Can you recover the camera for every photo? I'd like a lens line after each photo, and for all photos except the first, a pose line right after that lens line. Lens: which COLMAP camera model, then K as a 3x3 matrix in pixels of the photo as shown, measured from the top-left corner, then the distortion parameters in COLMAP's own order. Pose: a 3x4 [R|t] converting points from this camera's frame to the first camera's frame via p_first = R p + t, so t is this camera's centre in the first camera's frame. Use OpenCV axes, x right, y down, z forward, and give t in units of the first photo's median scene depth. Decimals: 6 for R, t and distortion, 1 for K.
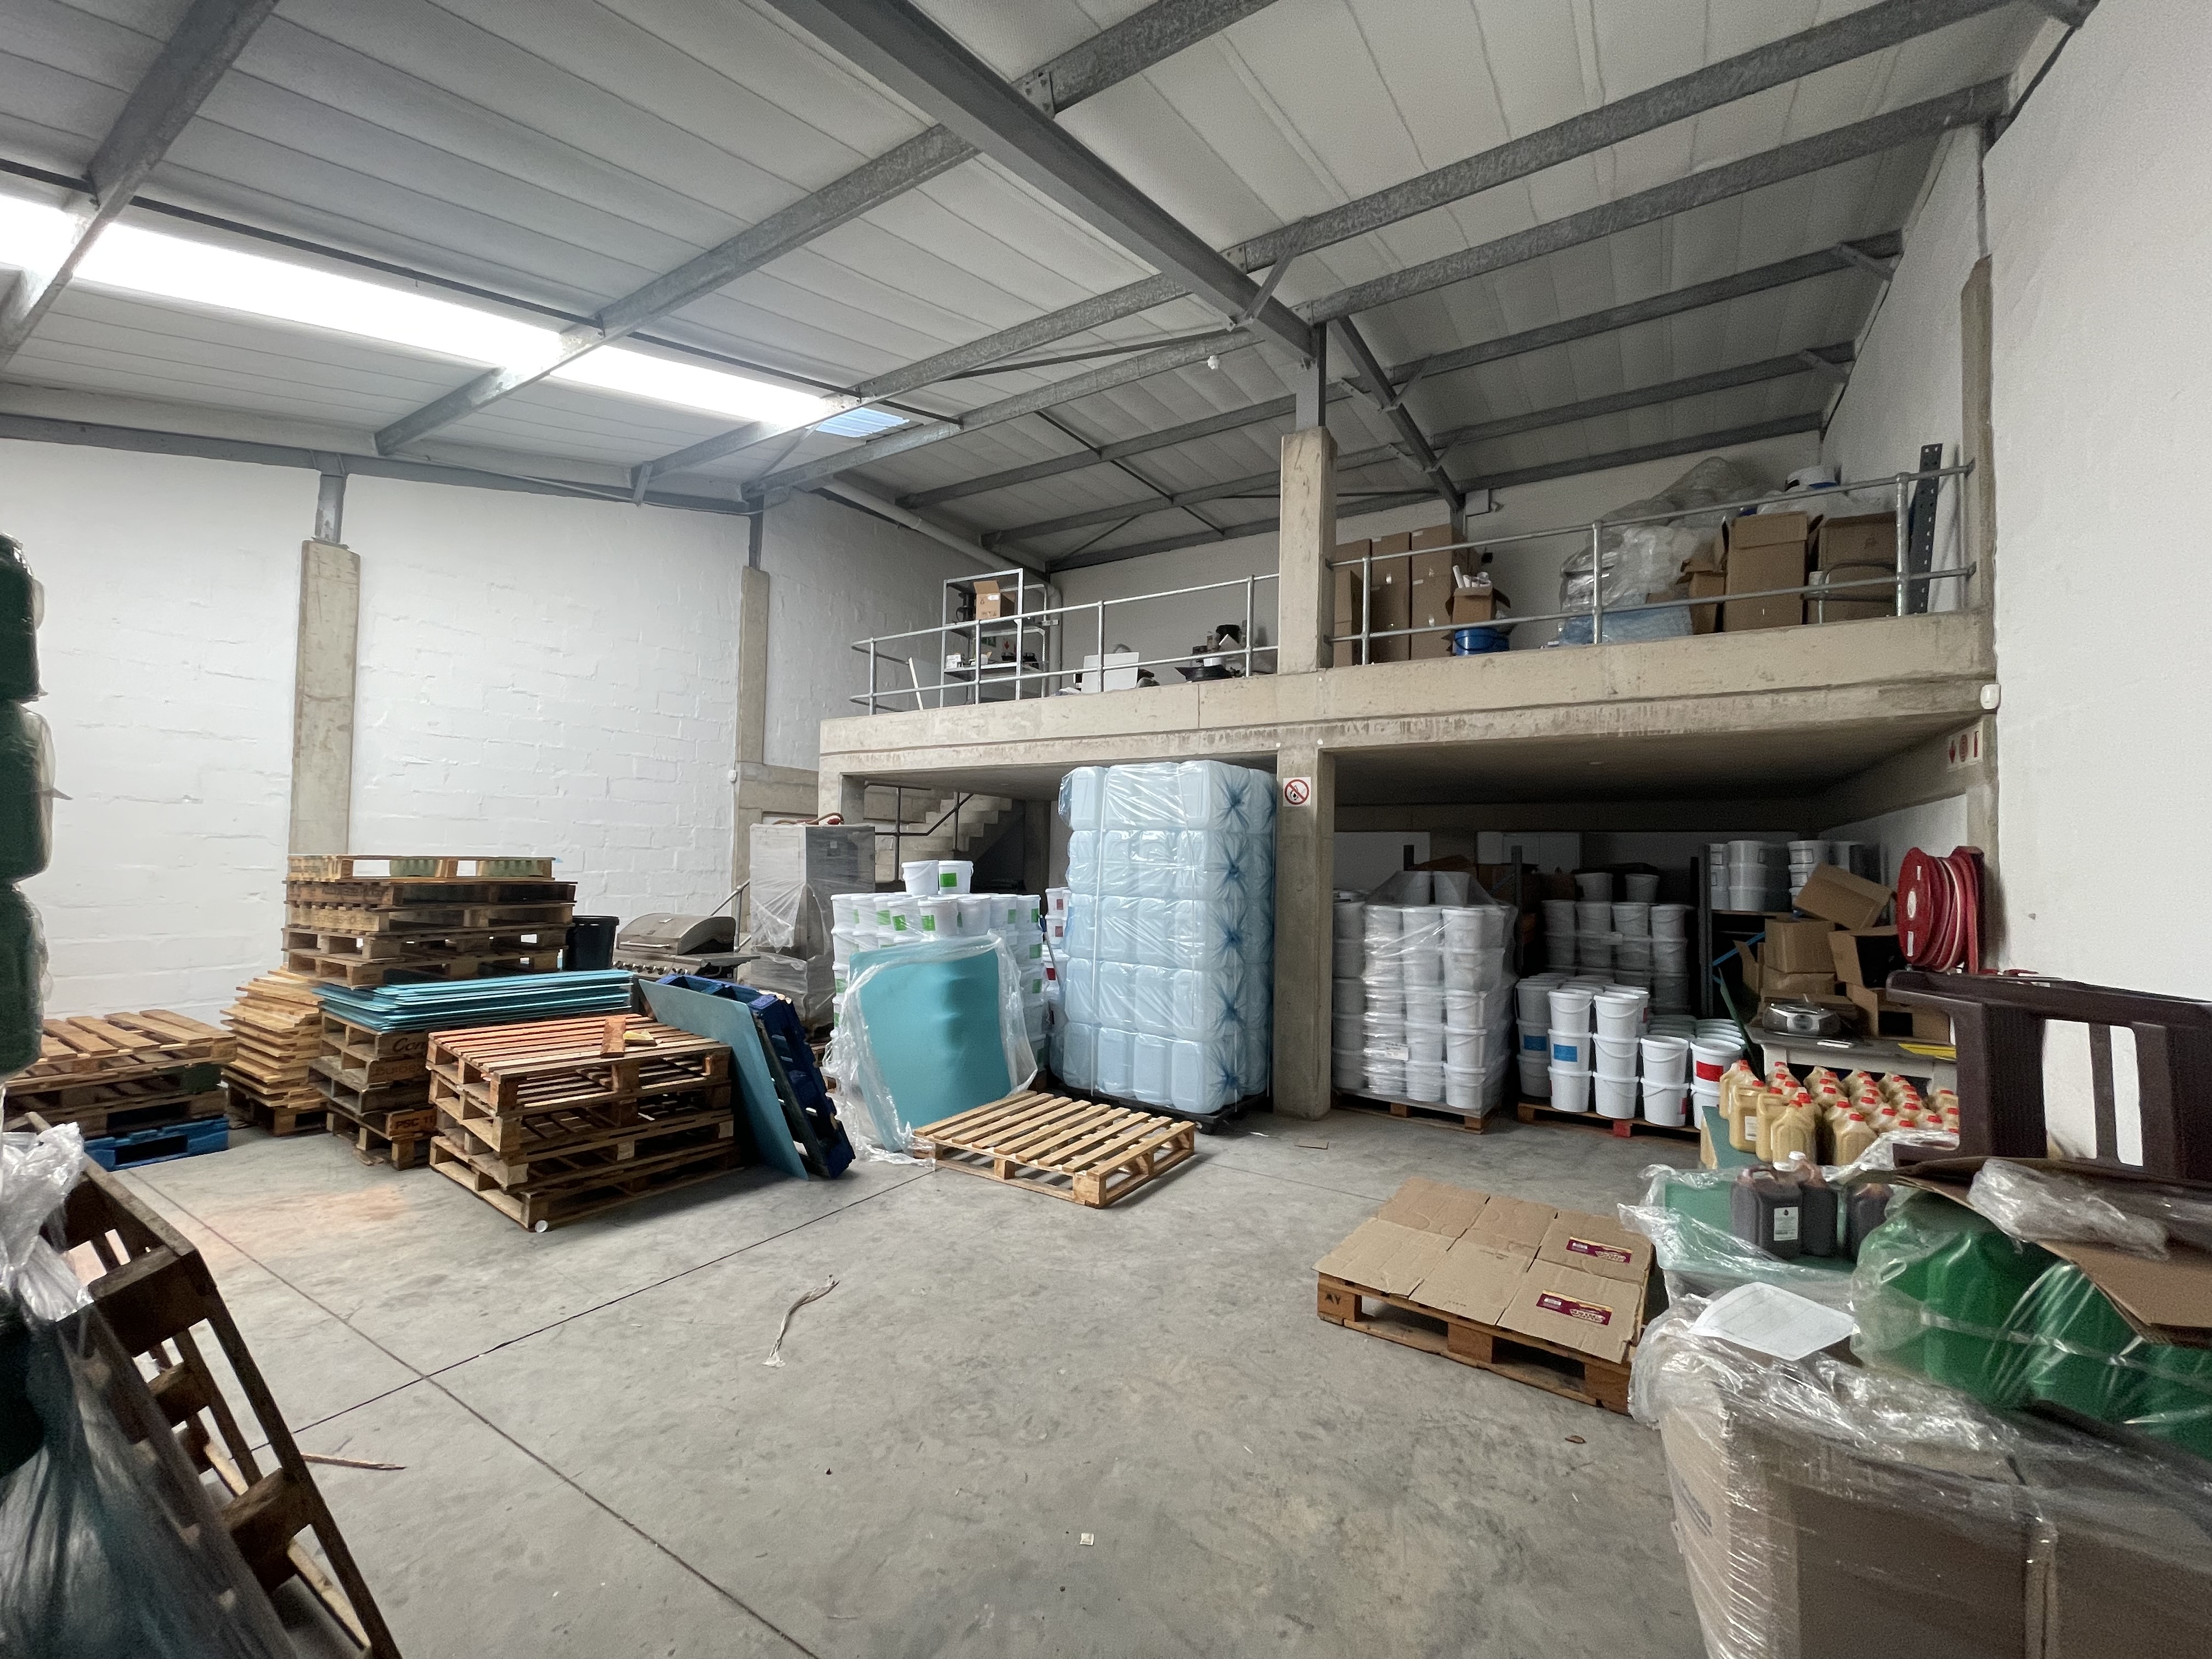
lens RADIAL K [[905.5, 0, 1123.7], [0, 905.5, 836.9], [0, 0, 1]] dist [0.002267, 0.000199]
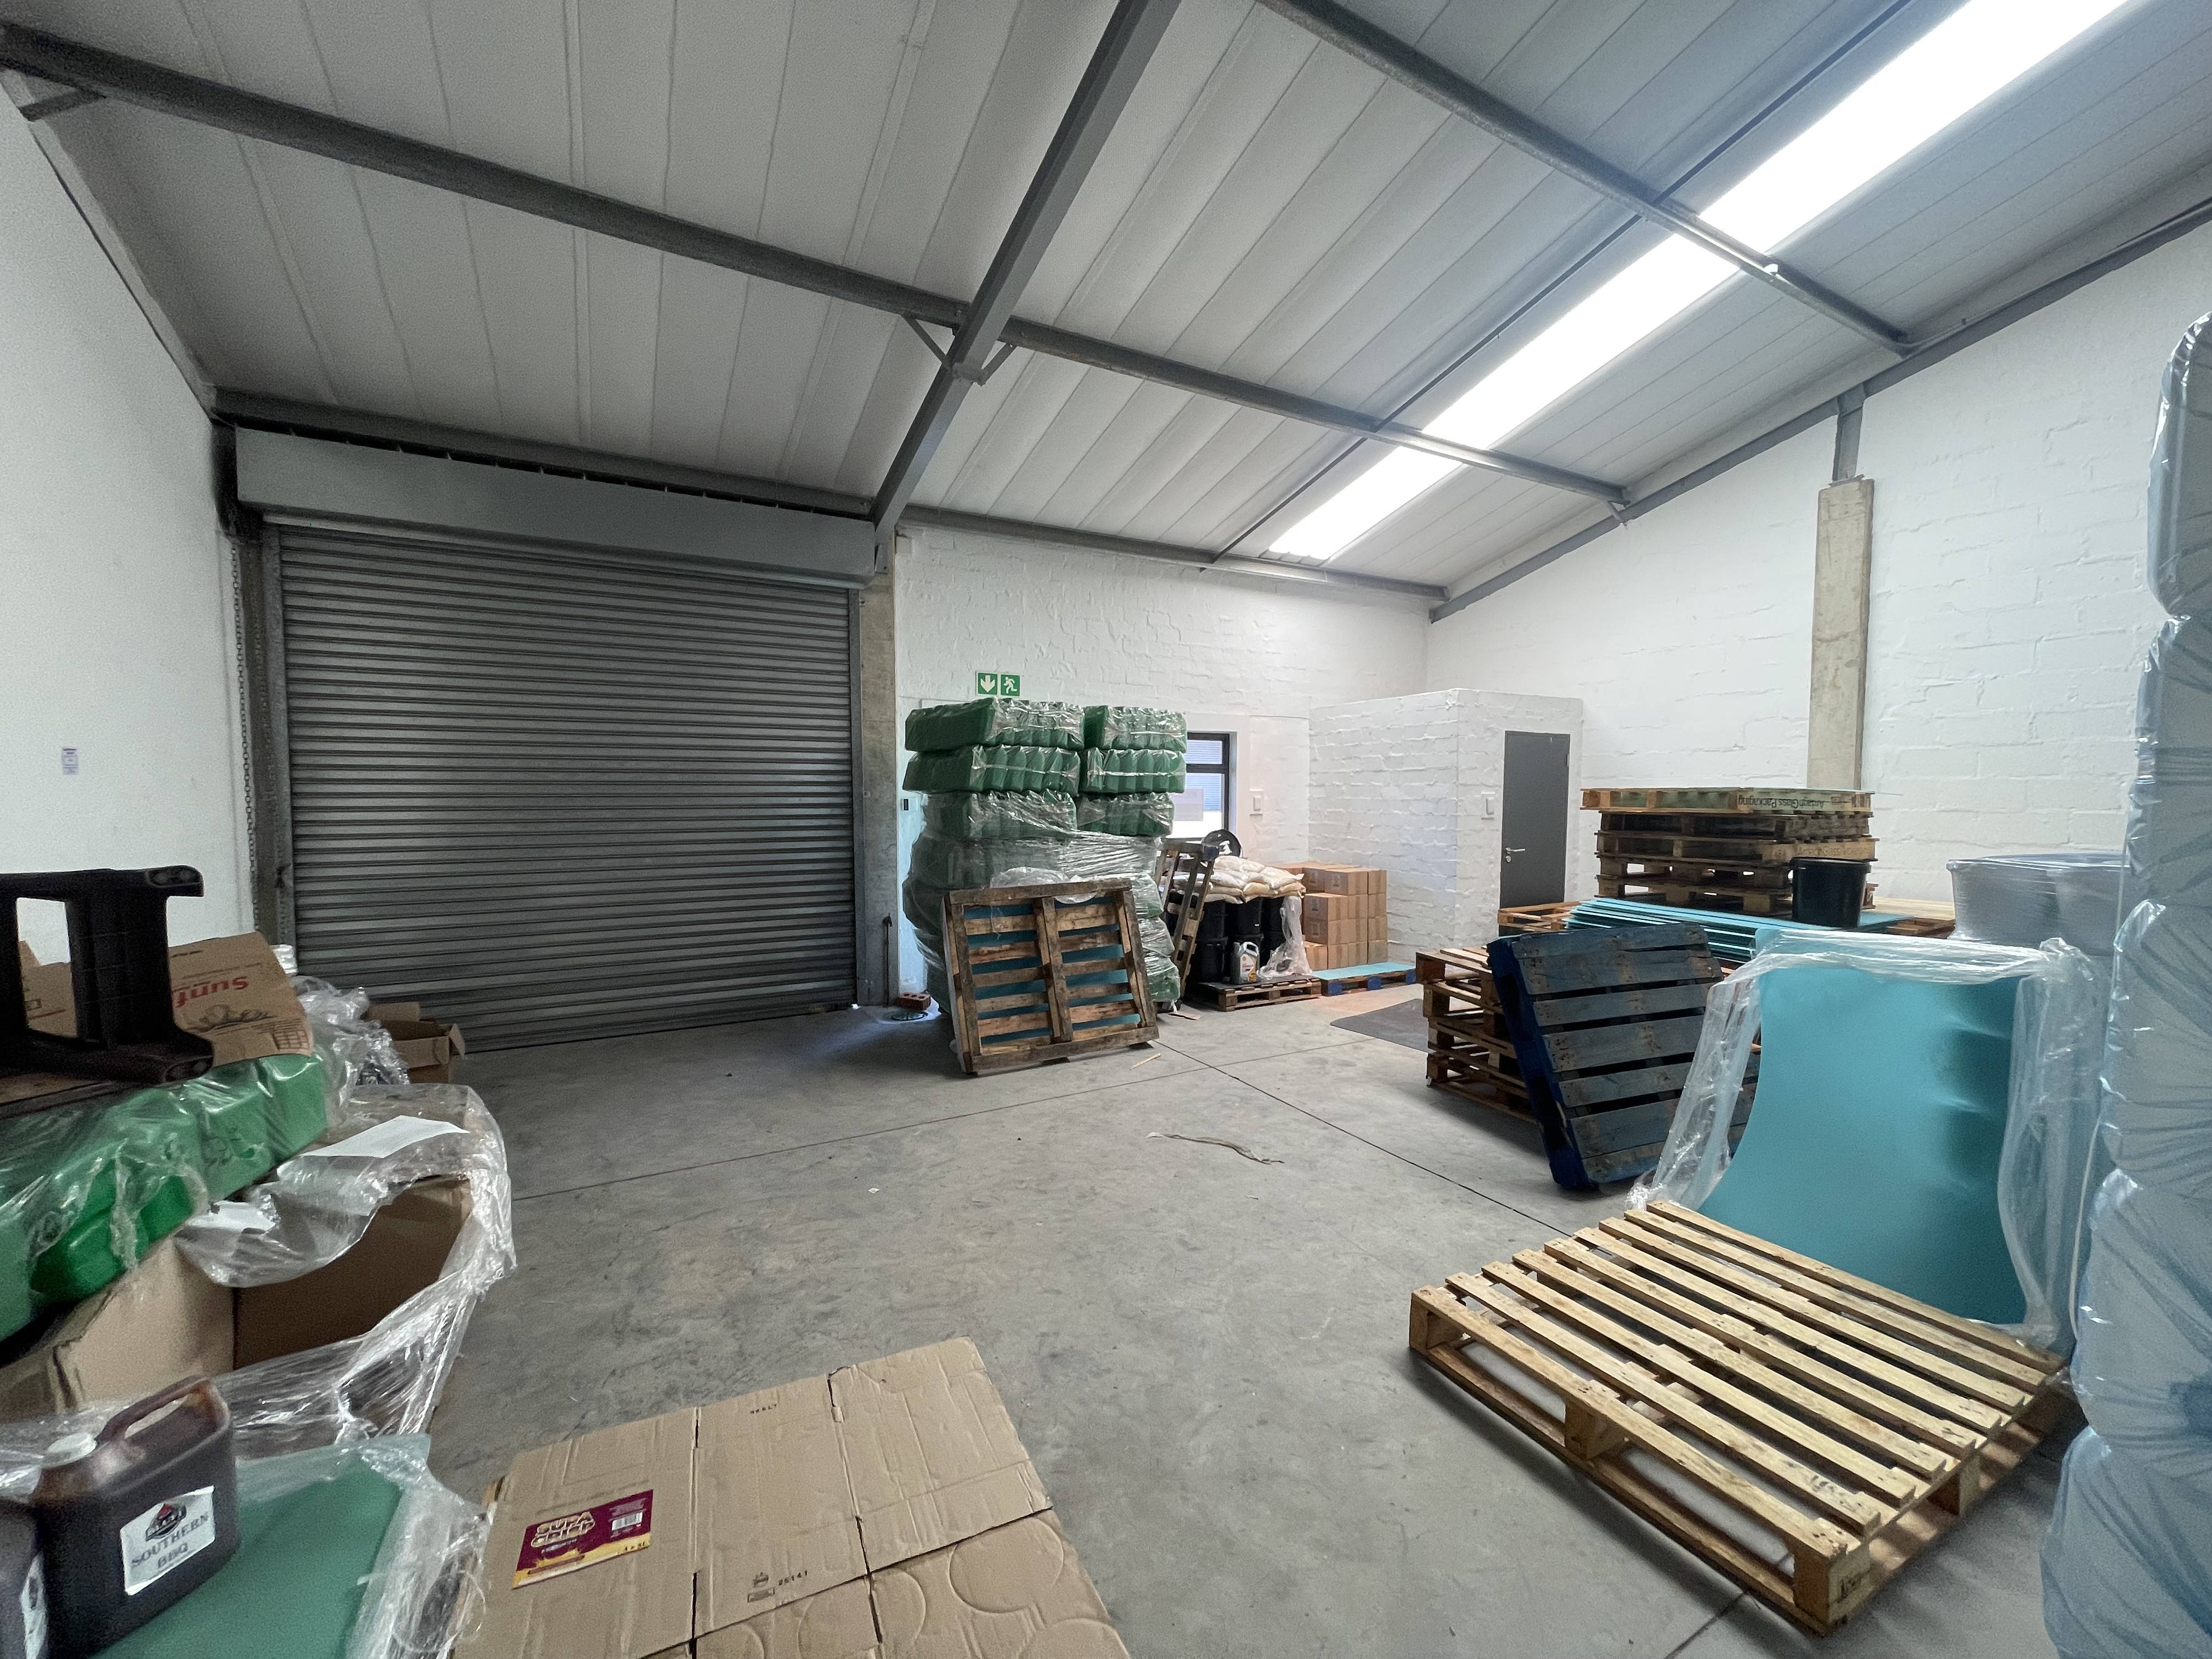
lens RADIAL K [[905.5, 0, 1113.2], [0, 905.5, 845.8], [0, 0, 1]] dist [0.002267, 0.000199]
pose [[-0.511224, 0.031660, -0.858864, 0.666701], [0.013385, 0.999493, 0.028876, 0.064855], [0.859343, 0.003266, -0.511389, 1.304950]]
